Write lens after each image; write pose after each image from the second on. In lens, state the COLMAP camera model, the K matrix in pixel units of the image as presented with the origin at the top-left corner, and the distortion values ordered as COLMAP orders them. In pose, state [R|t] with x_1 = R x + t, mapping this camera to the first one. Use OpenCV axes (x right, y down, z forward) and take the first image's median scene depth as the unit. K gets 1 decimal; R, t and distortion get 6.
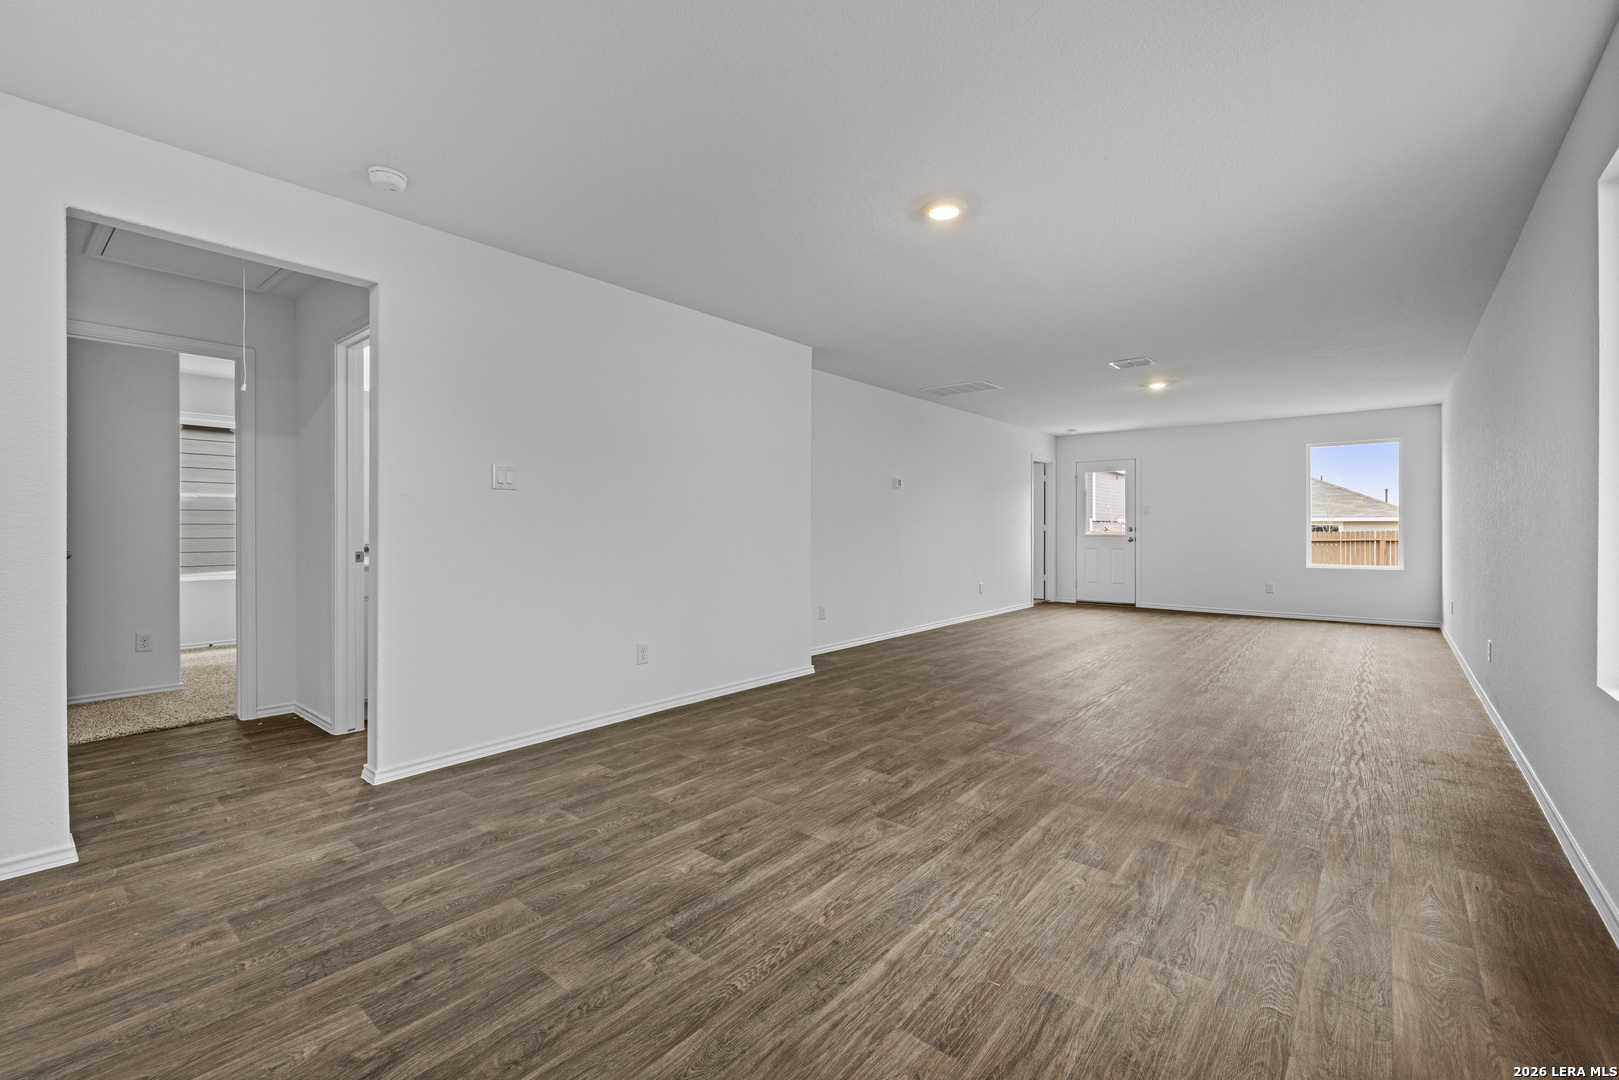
lens RADIAL K [[683.4, 0, 812.1], [0, 683.4, 527.6], [0, 0, 1]] dist [0.000038, 0.000076]
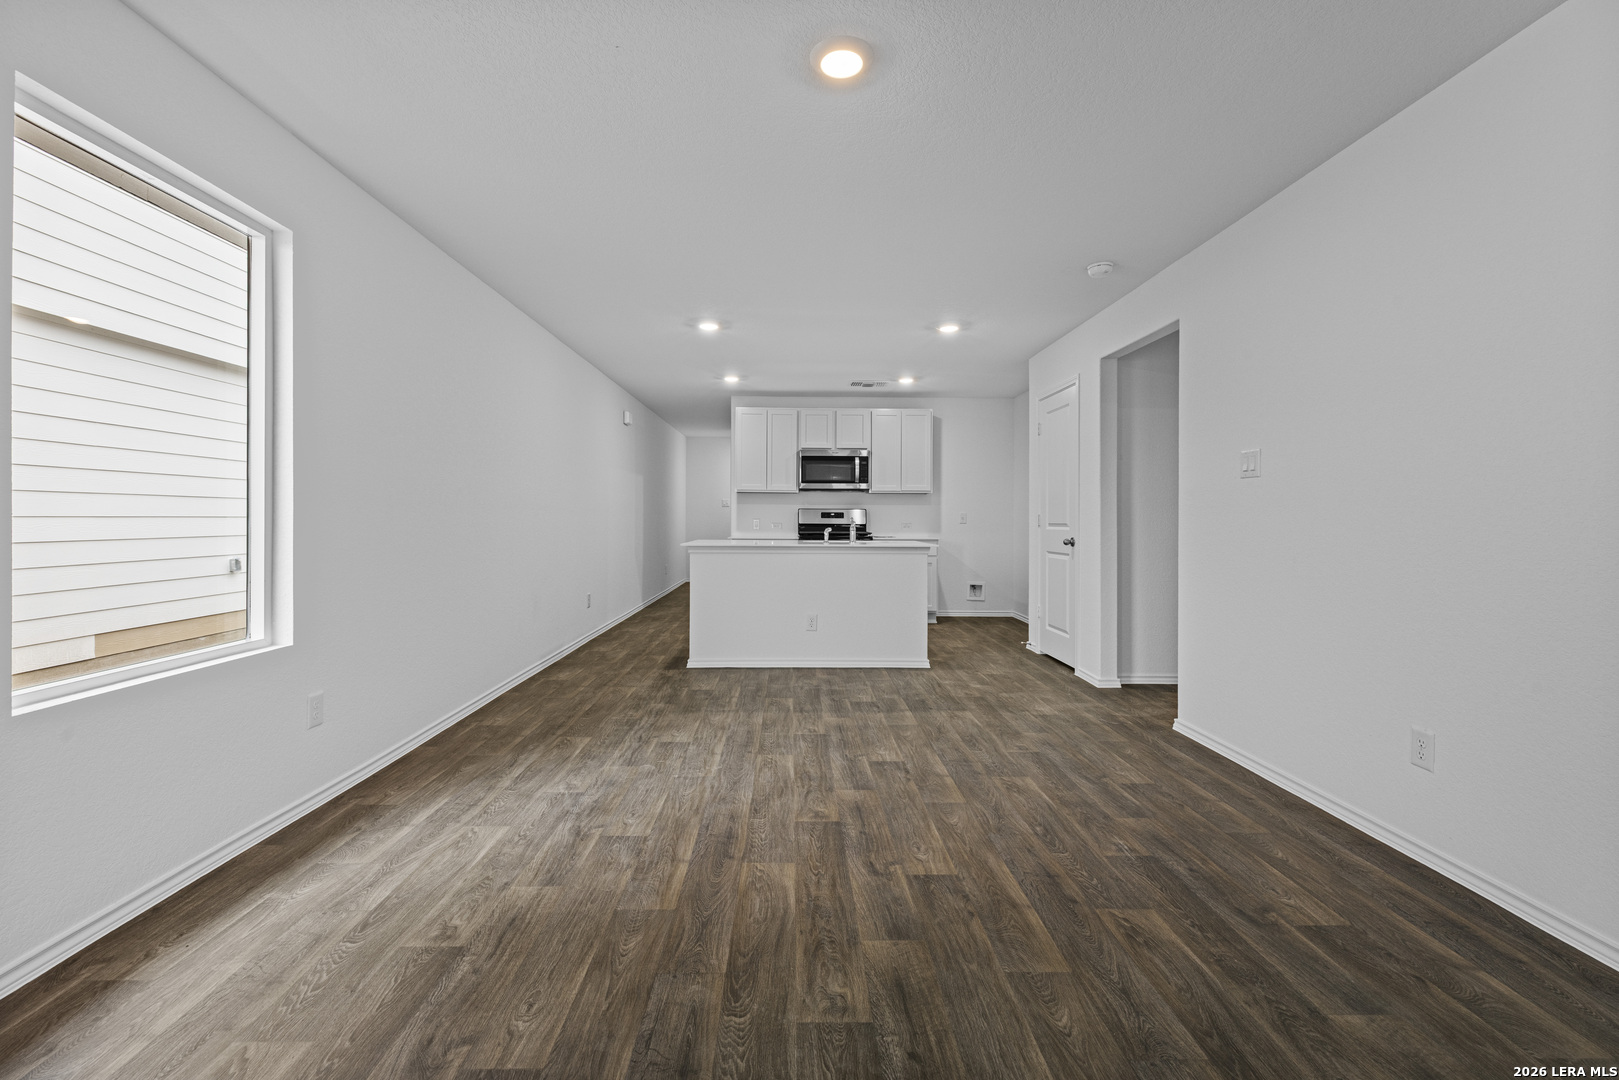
lens RADIAL K [[683.4, 0, 803.0], [0, 683.4, 527.8], [0, 0, 1]] dist [0.000038, 0.000076]
pose [[-0.755057, 0.005412, -0.655637, 0.827731], [-0.004885, 0.999892, 0.013880, 0.001856], [0.655641, 0.013683, -0.754949, 1.843990]]
